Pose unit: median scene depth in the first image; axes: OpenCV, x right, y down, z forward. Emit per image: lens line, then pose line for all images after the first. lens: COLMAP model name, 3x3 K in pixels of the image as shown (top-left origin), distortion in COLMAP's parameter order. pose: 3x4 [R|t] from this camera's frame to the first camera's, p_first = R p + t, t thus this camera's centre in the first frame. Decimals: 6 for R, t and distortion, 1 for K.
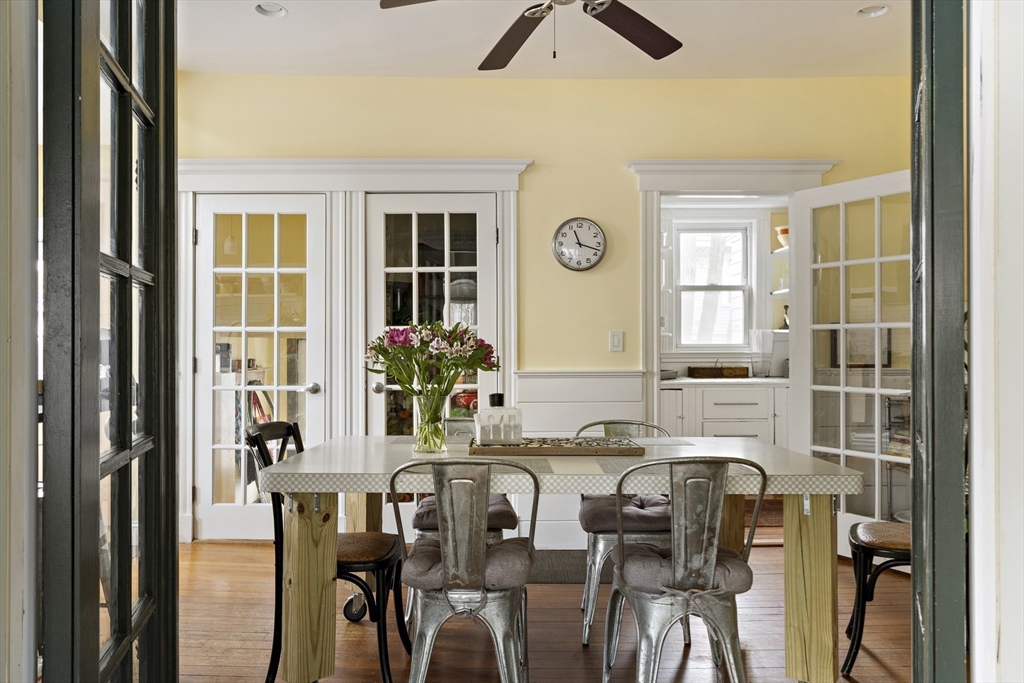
lens RADIAL K [[791.3, 0, 515.2], [0, 791.3, 349.8], [0, 0, 1]] dist [0.007291, 0.004333]
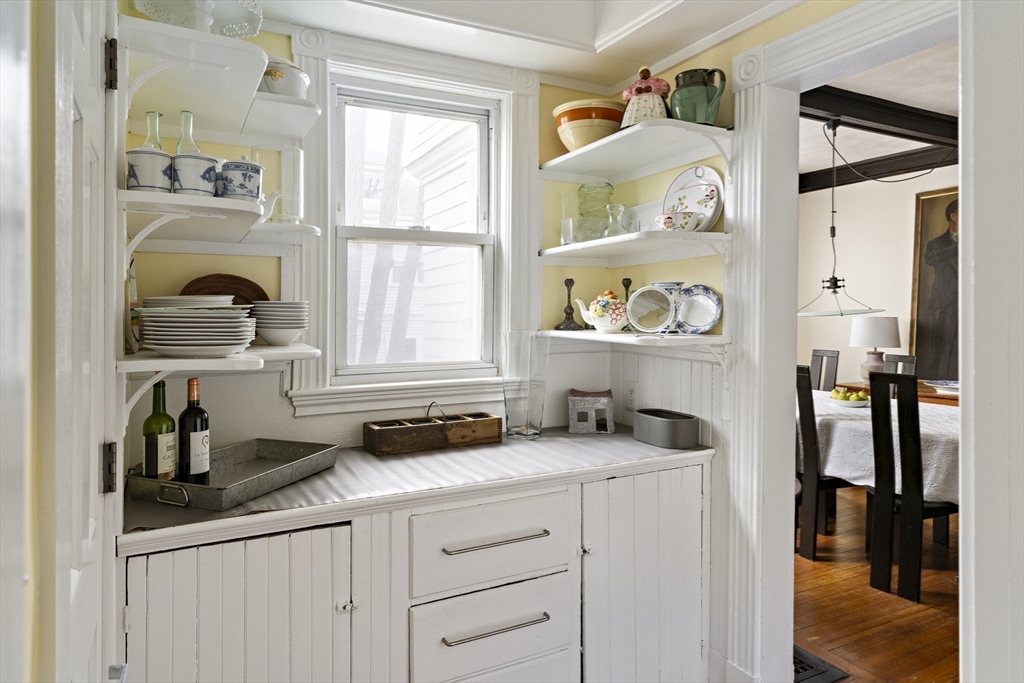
lens RADIAL K [[791.3, 0, 515.2], [0, 791.3, 349.8], [0, 0, 1]] dist [0.007291, 0.004333]
pose [[0.911904, -0.005023, 0.410372, 0.118261], [-0.008914, 0.999447, 0.032042, -0.028772], [-0.410306, -0.032877, 0.911355, 0.578814]]
